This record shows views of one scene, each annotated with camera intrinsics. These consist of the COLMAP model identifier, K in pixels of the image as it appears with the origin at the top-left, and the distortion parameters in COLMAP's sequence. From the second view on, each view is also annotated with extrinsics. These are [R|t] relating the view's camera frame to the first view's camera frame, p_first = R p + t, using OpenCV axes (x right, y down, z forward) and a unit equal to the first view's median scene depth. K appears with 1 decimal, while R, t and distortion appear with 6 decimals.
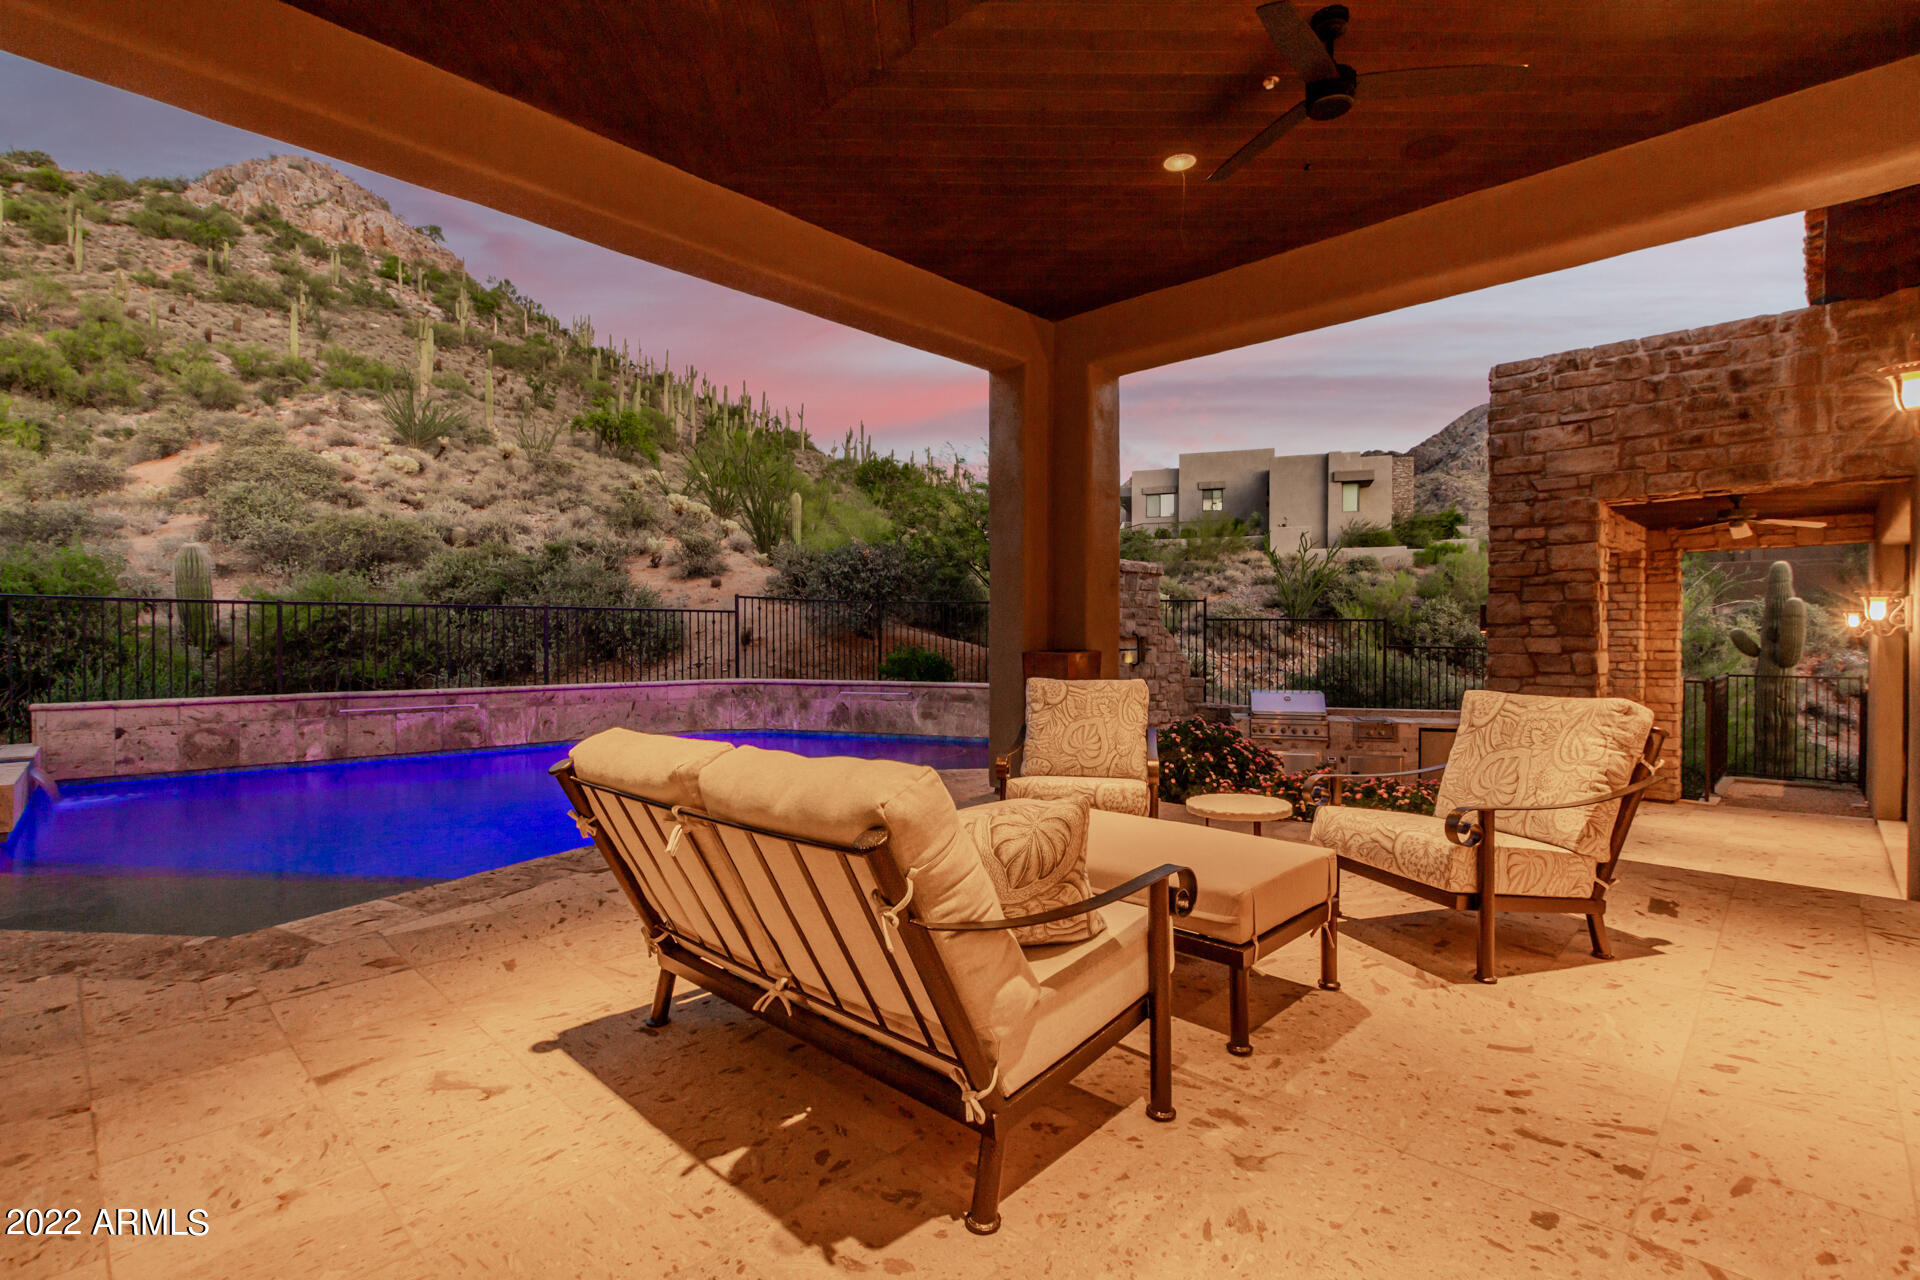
lens RADIAL K [[883.9, 0, 966.0], [0, 883.9, 639.8], [0, 0, 1]] dist [0.003431, -0.000183]
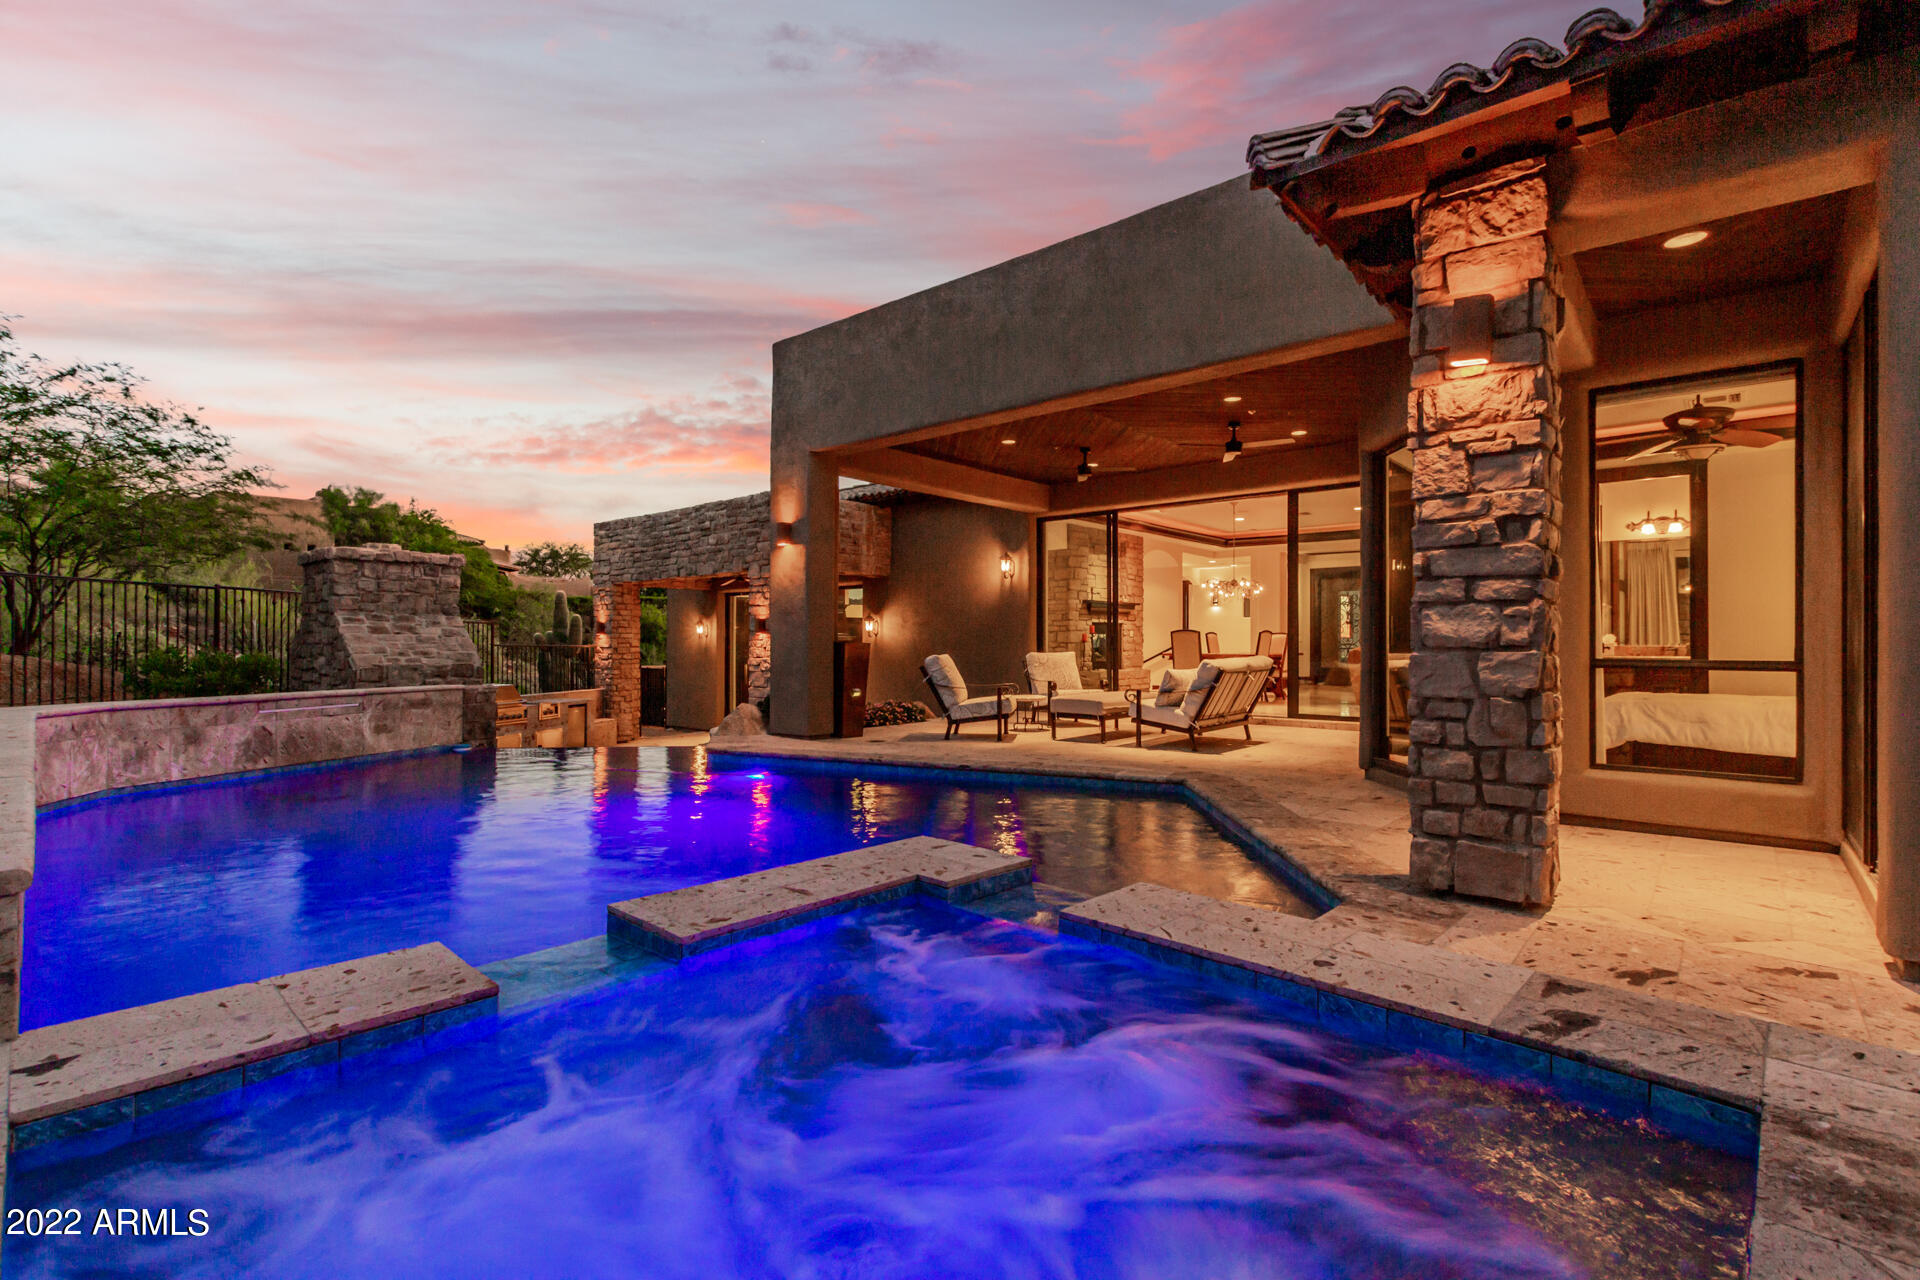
lens RADIAL K [[883.9, 0, 966.0], [0, 883.9, 639.8], [0, 0, 1]] dist [0.003431, -0.000183]
pose [[-0.077495, 0.005243, 0.996979, -0.138966], [0.004742, 0.999977, -0.004890, 0.001539], [-0.996981, 0.004348, -0.077518, 0.080993]]
